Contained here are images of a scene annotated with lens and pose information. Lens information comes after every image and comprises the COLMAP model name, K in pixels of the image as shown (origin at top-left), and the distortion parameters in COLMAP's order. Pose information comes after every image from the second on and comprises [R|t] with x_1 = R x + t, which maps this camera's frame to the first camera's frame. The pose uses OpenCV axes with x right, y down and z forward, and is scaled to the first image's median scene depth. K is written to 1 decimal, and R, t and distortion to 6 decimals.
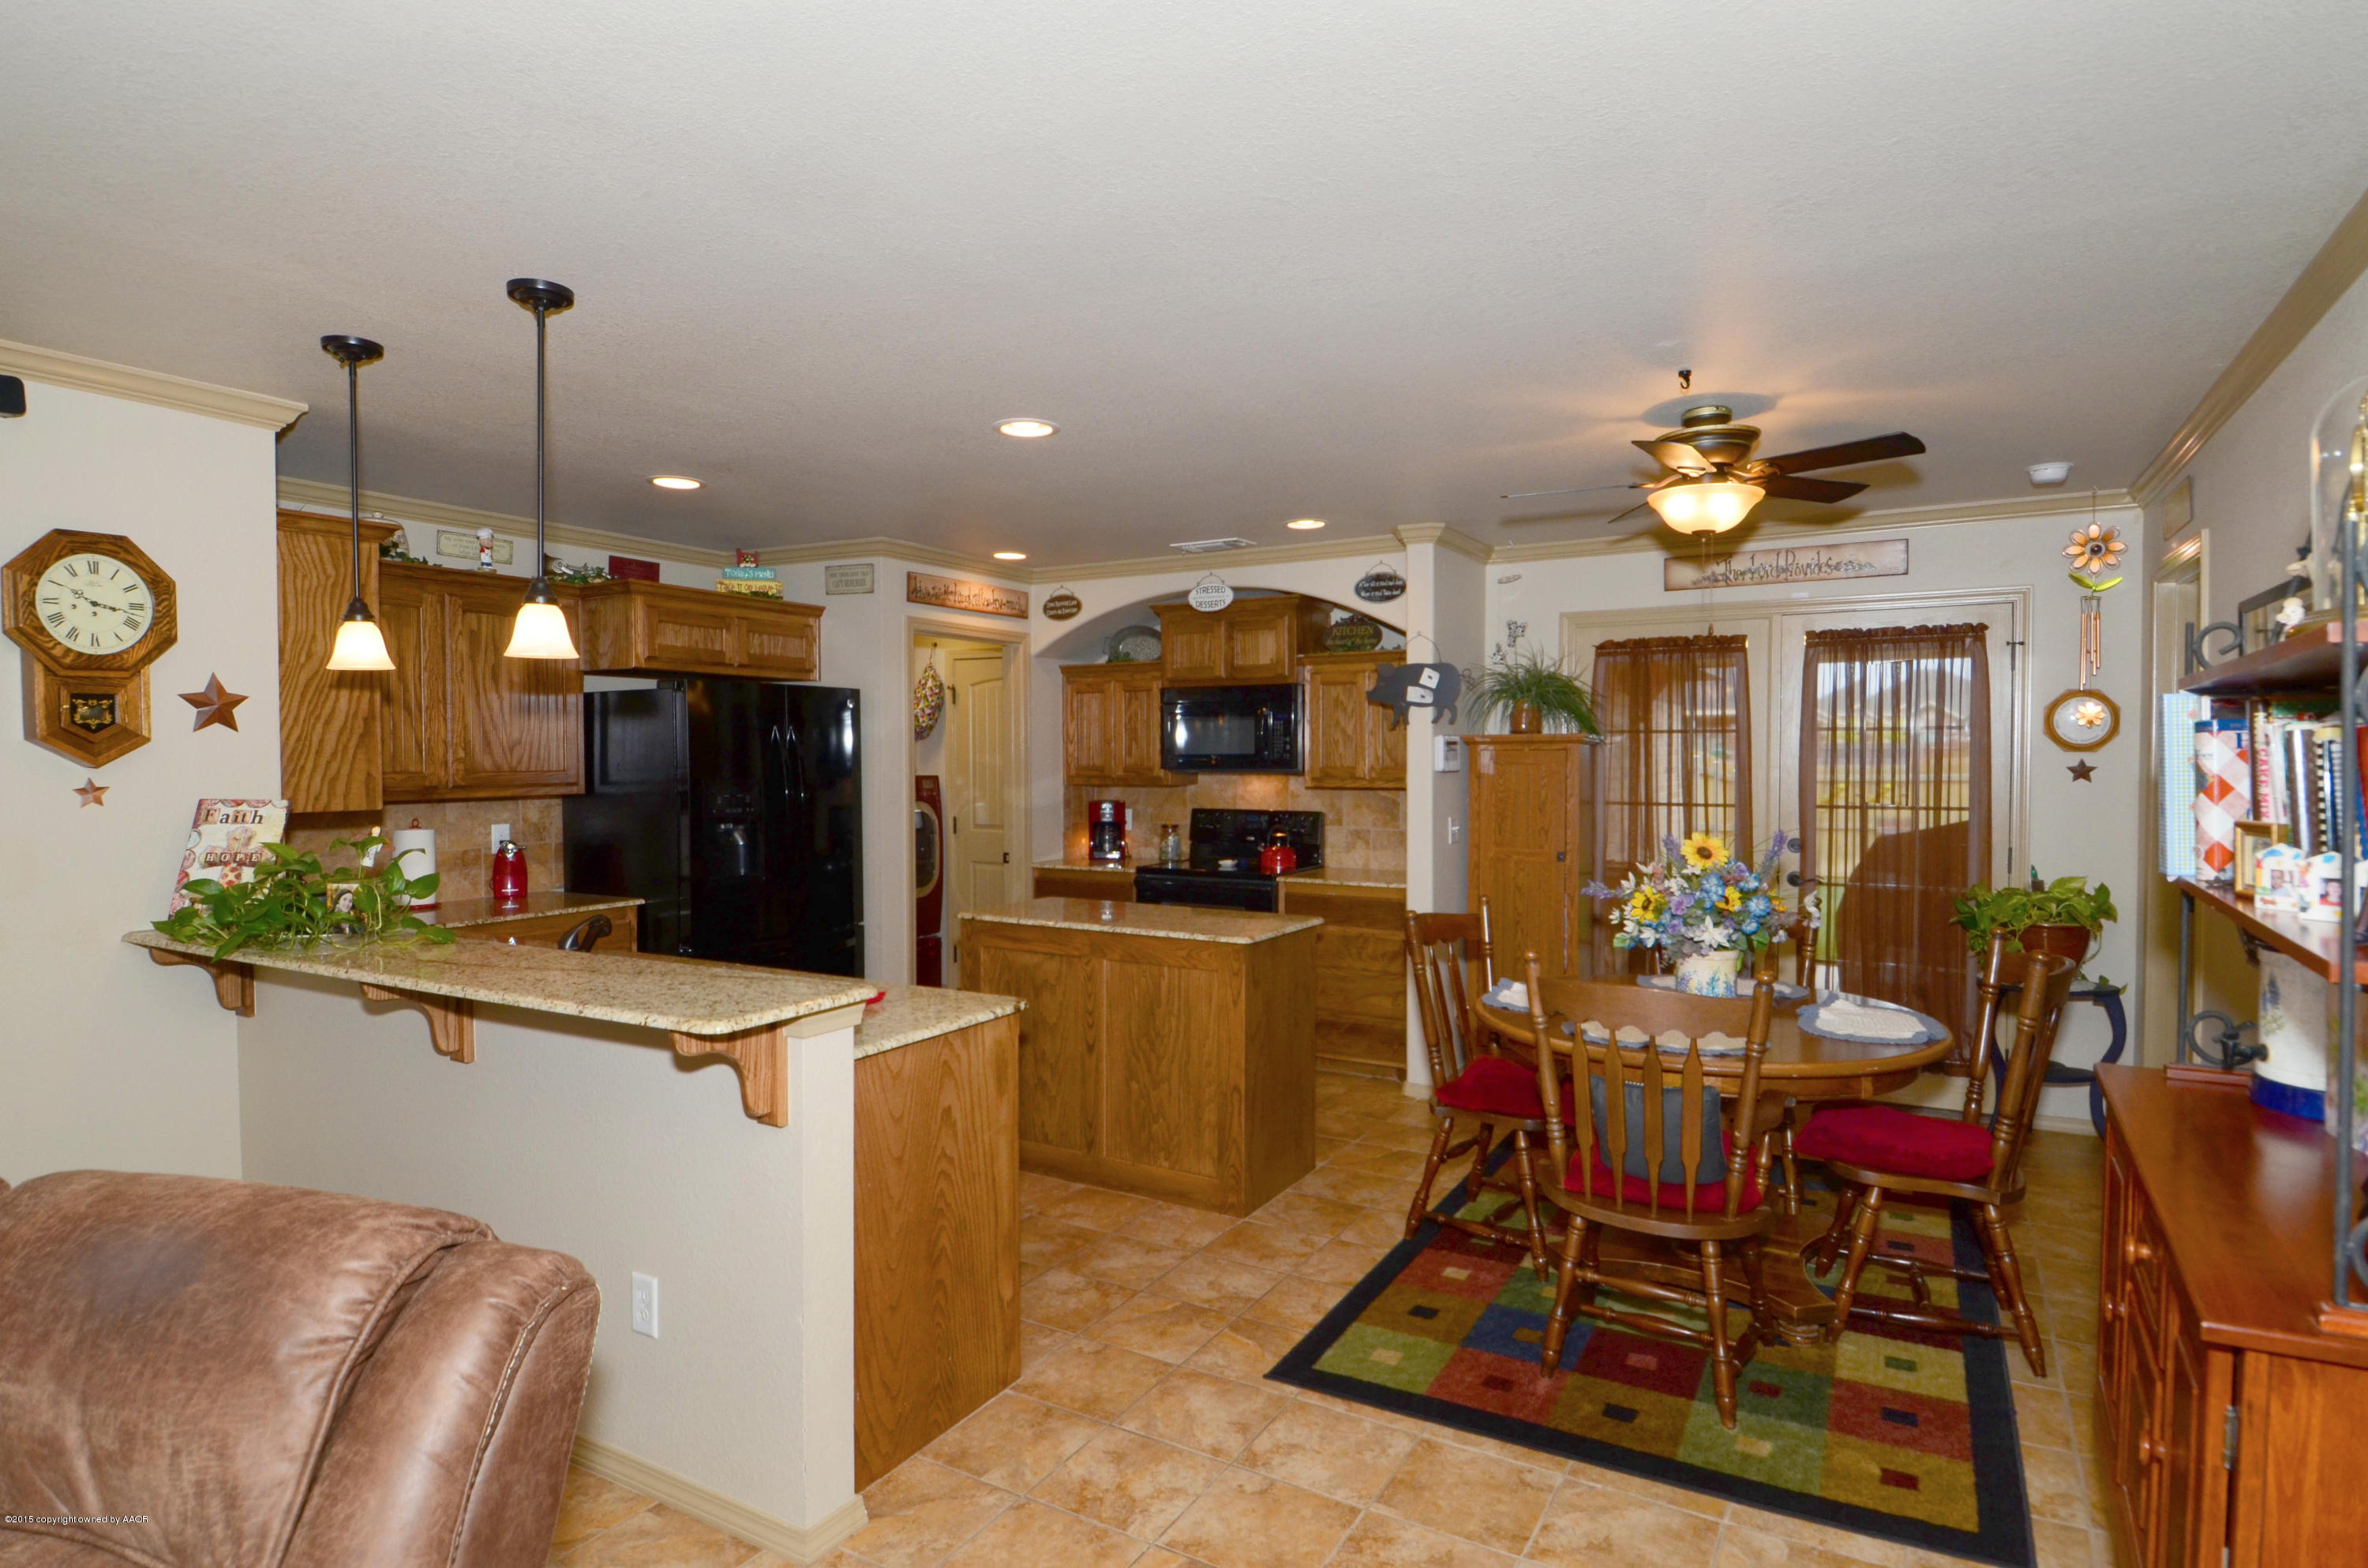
lens RADIAL K [[1229.0, 0, 1179.2], [0, 1229.0, 780.8], [0, 0, 1]] dist [0.019831, -0.014366]
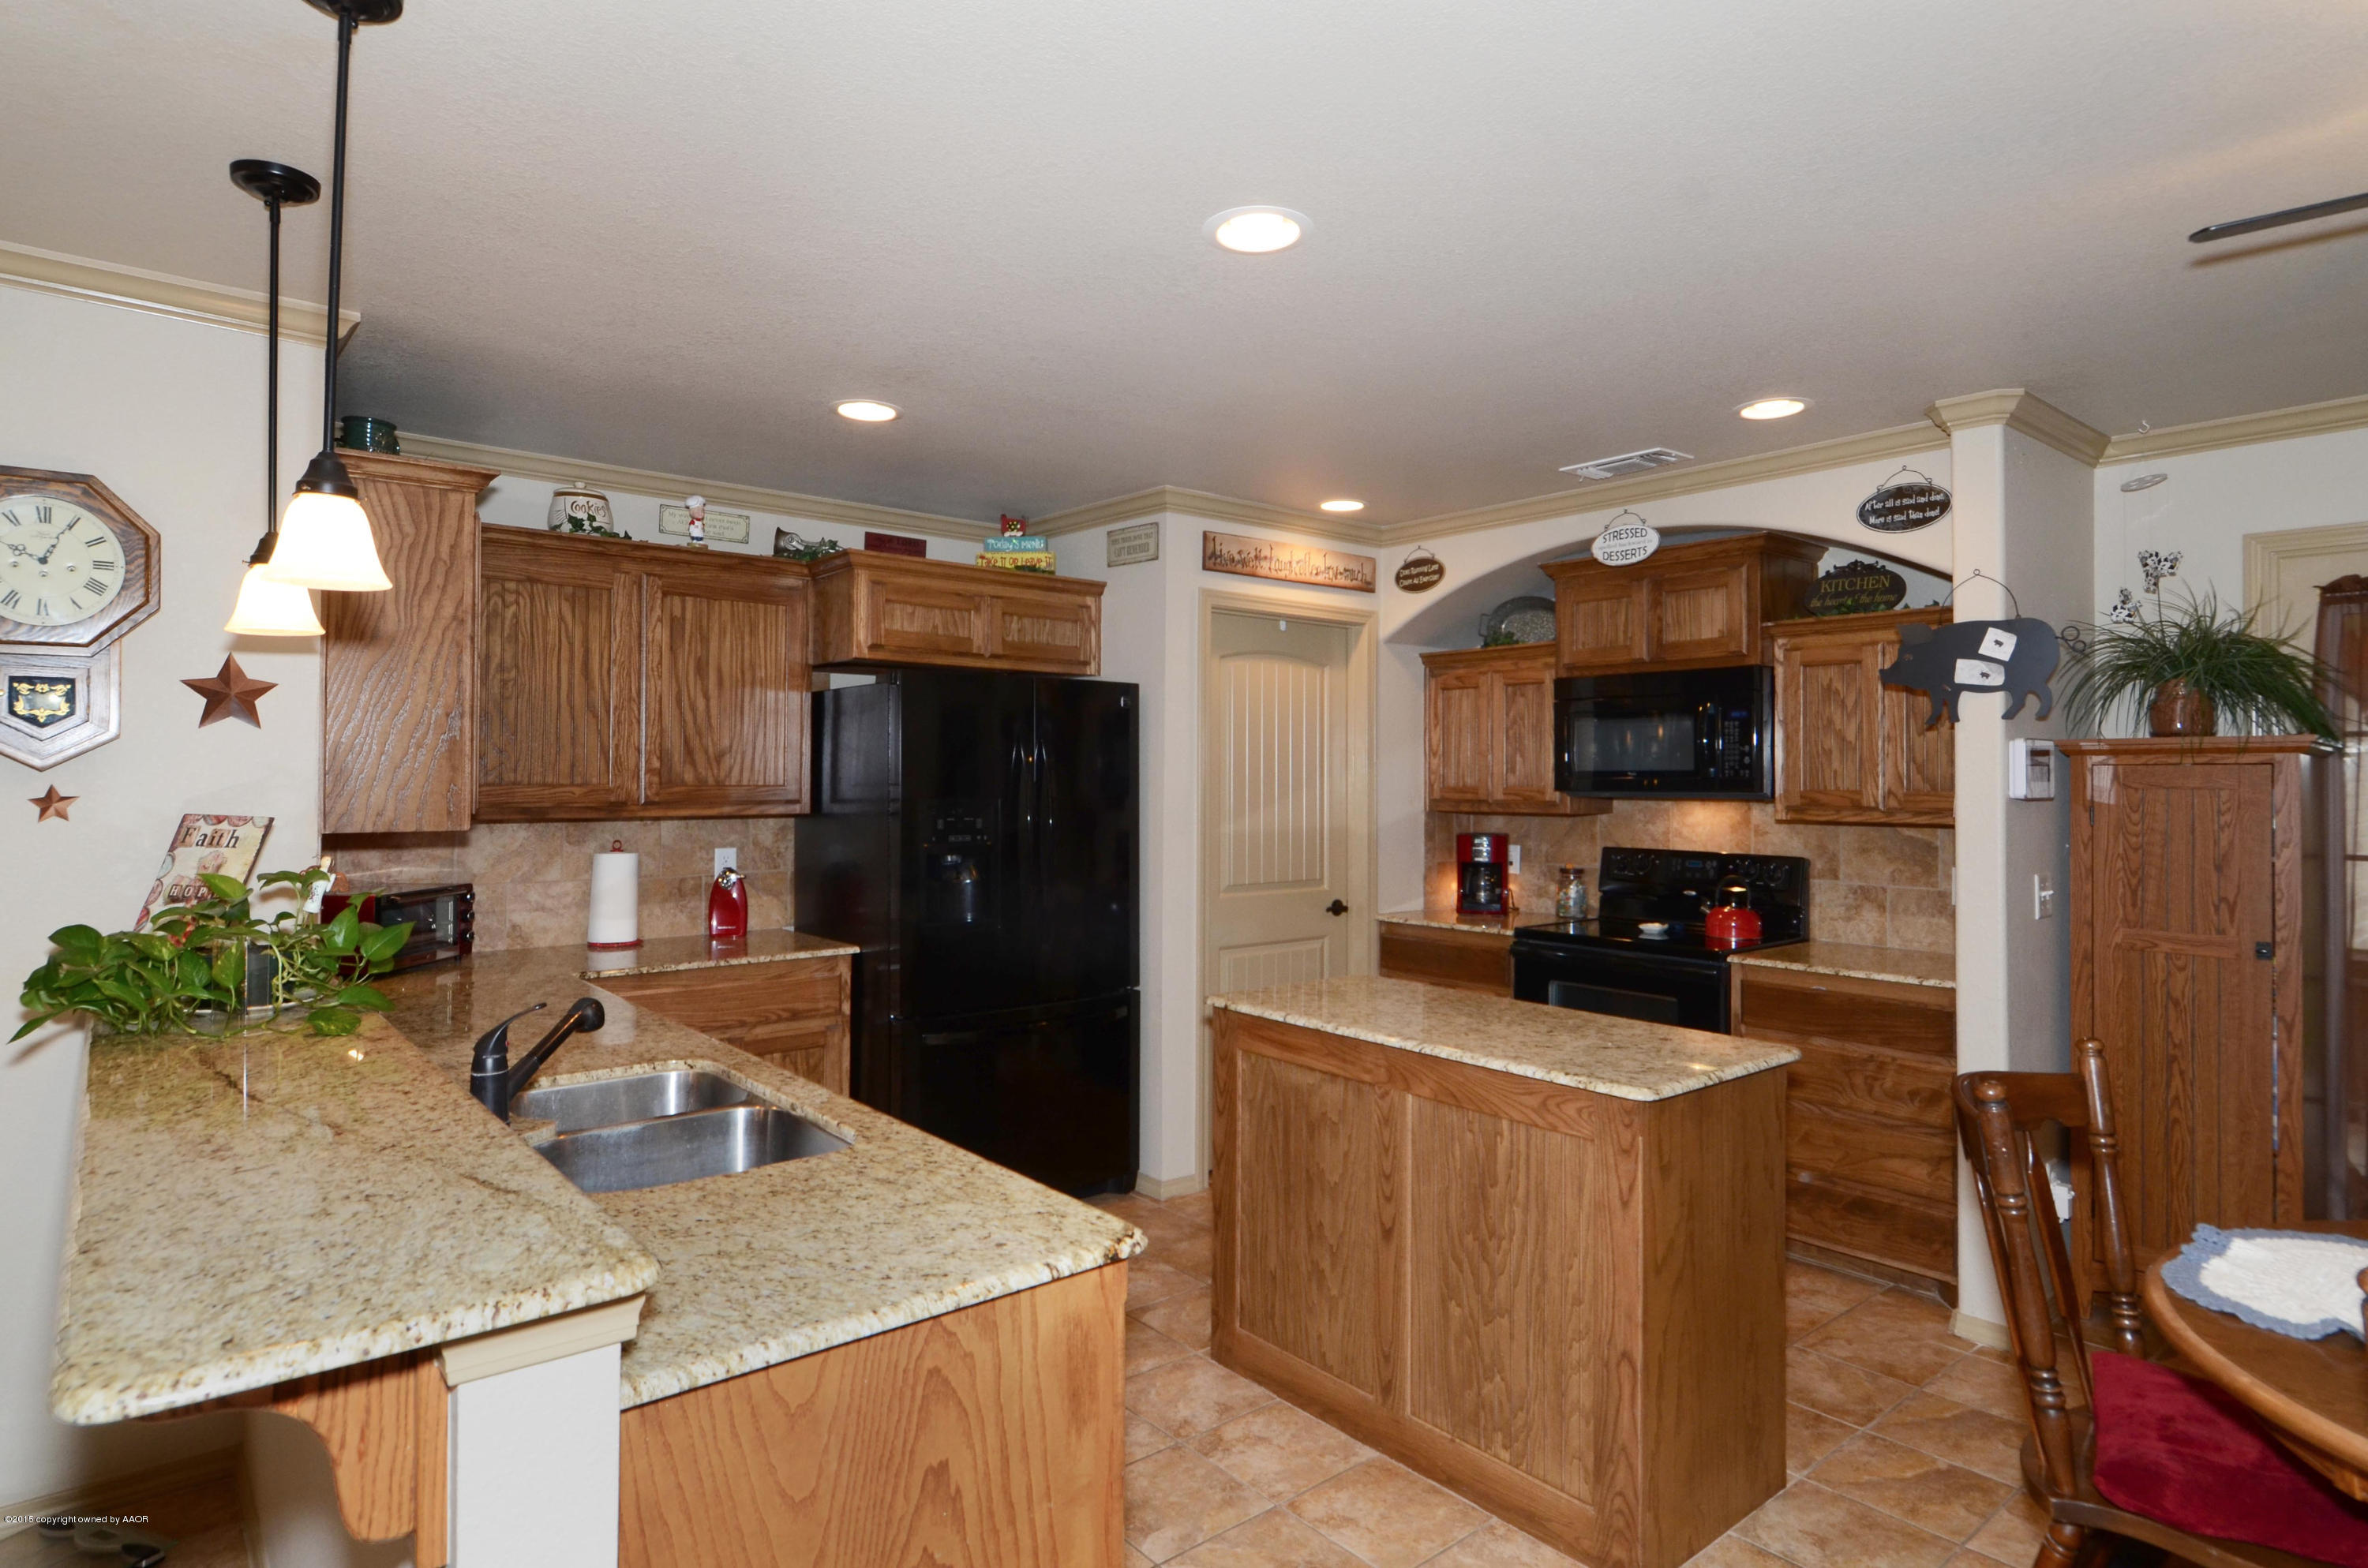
lens RADIAL K [[1275.8, 0, 1174.1], [0, 1275.8, 758.2], [0, 0, 1]] dist [0.007071, -0.007279]
pose [[0.939484, 0.001031, -0.342592, 0.045639], [-0.013600, 0.999319, -0.034288, -0.000700], [0.342323, 0.036872, 0.938859, 0.324705]]
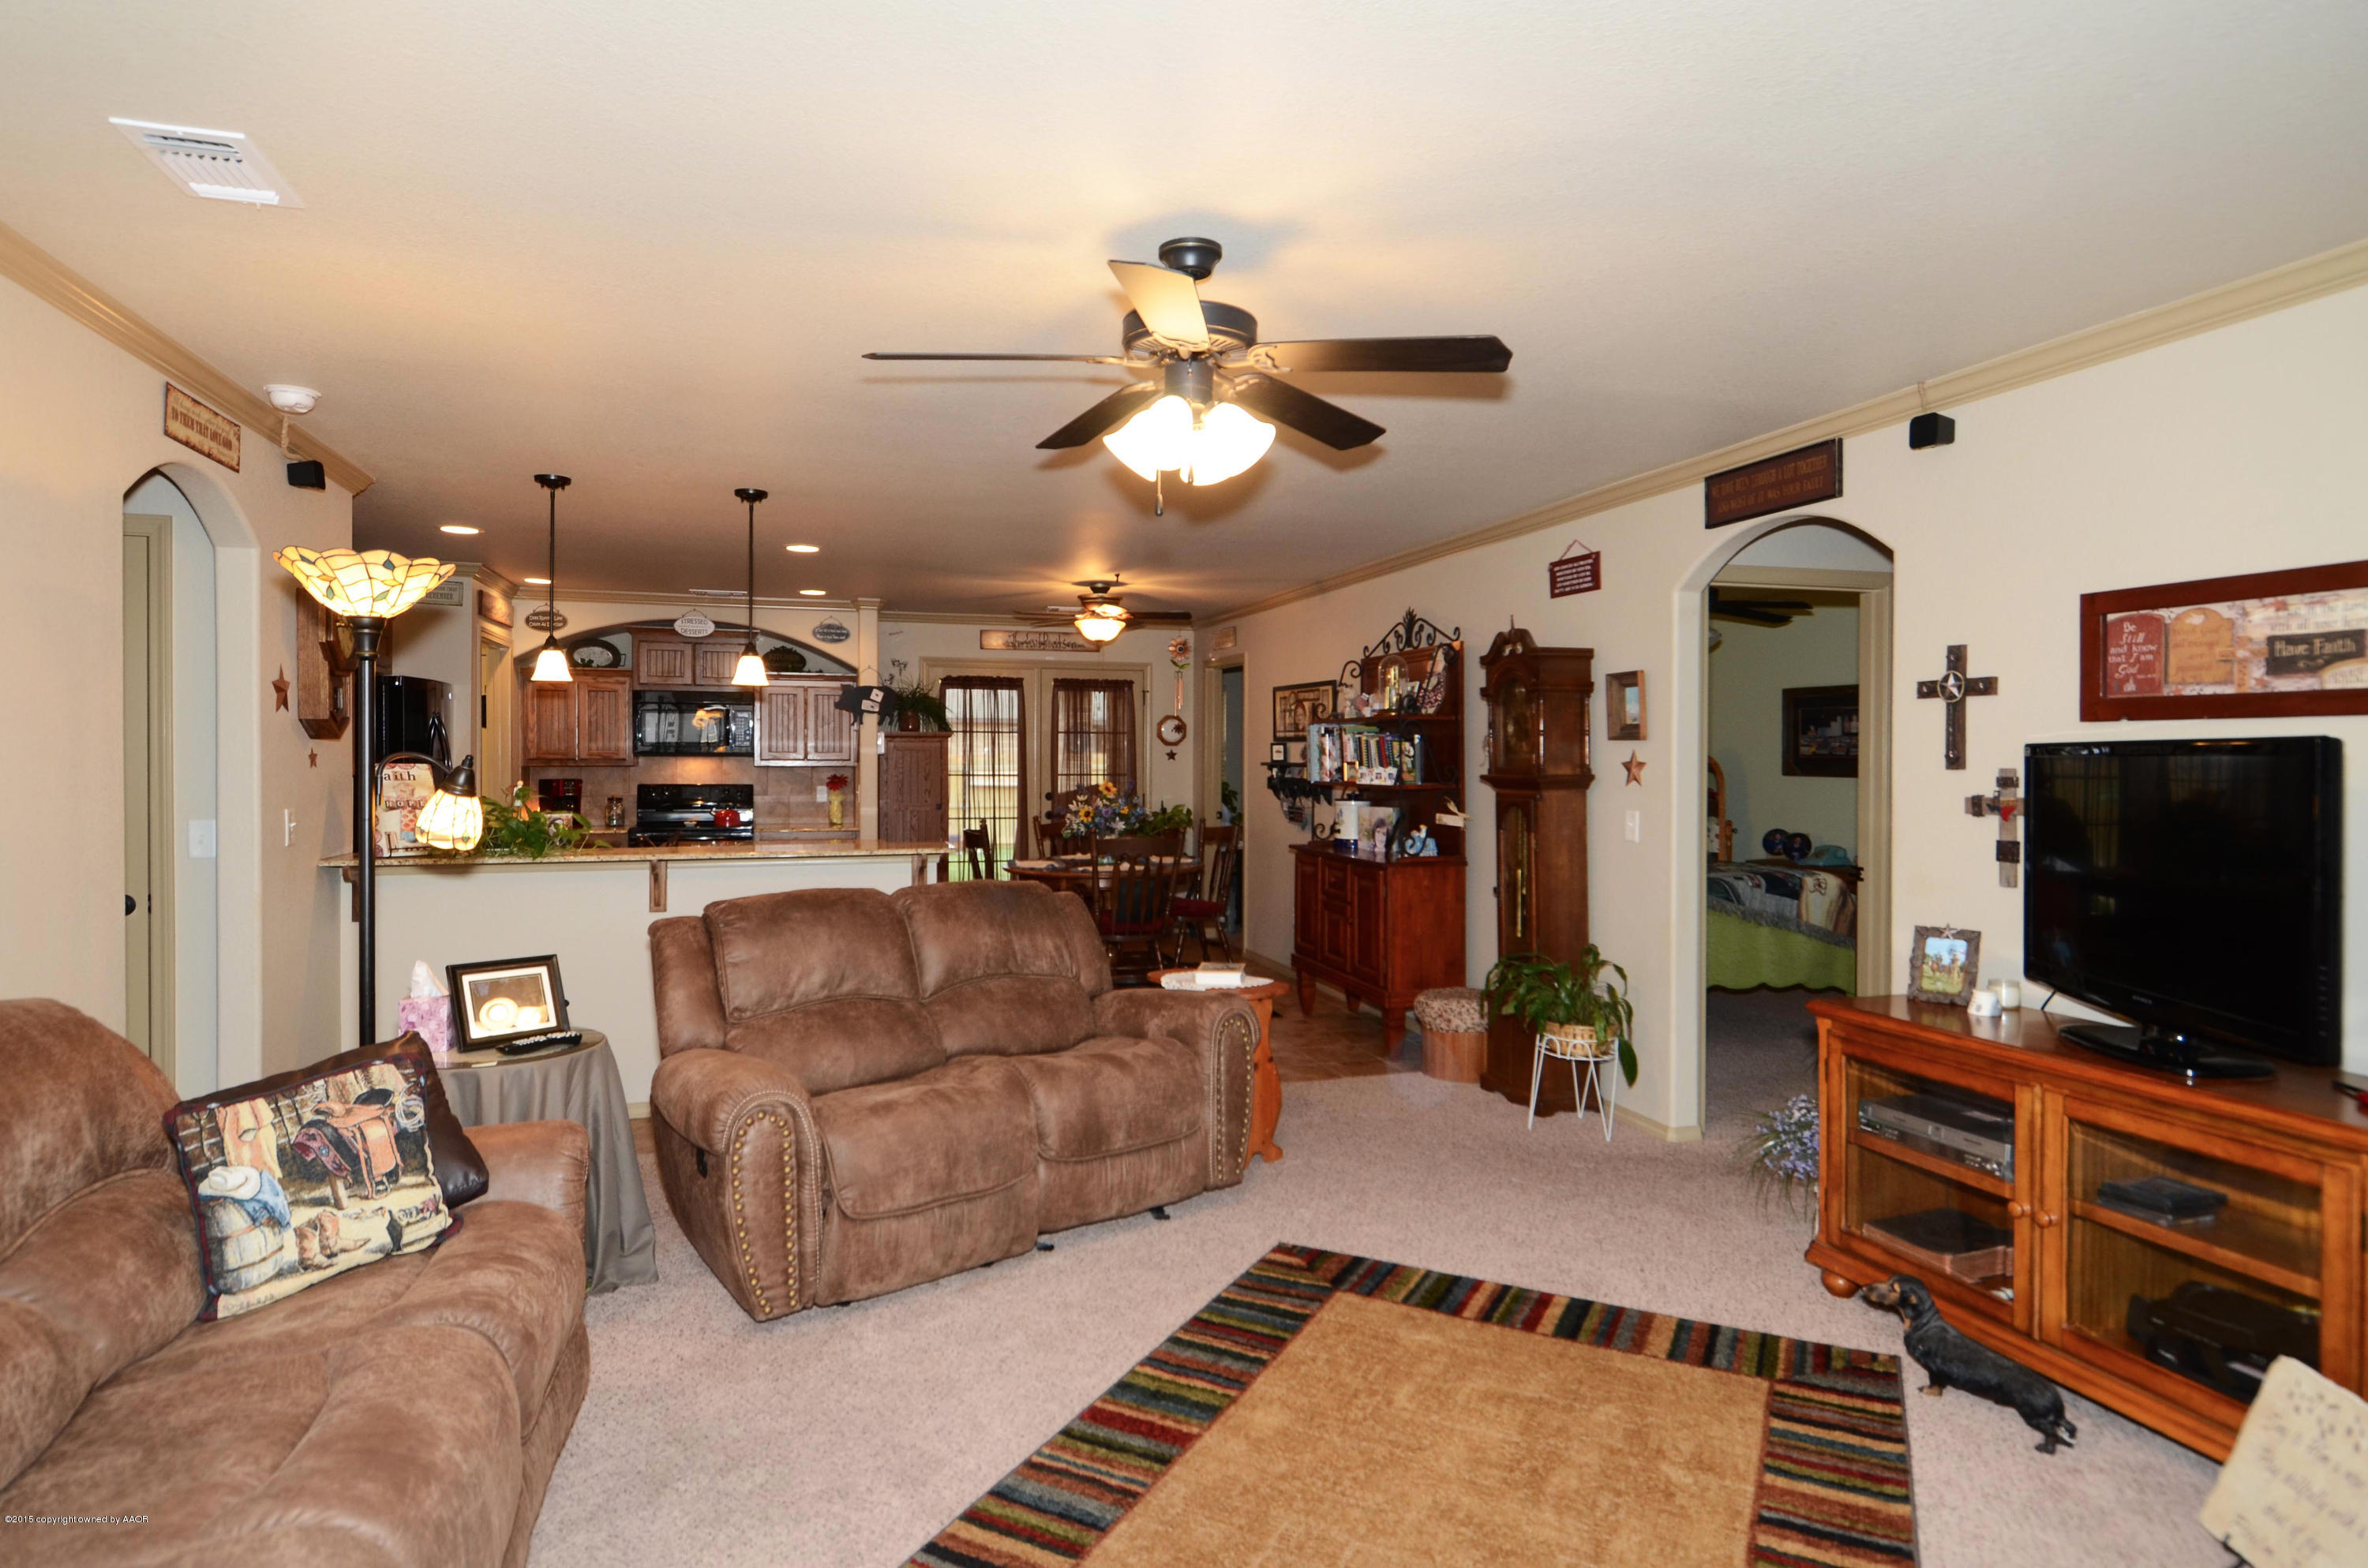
lens RADIAL K [[1275.8, 0, 1180.9], [0, 1275.8, 771.2], [0, 0, 1]] dist [0.007071, -0.007279]
pose [[0.676448, -0.005421, 0.736470, -0.881483], [0.009243, 0.999957, -0.001130, 0.022939], [-0.736432, 0.007571, 0.676469, -0.471966]]
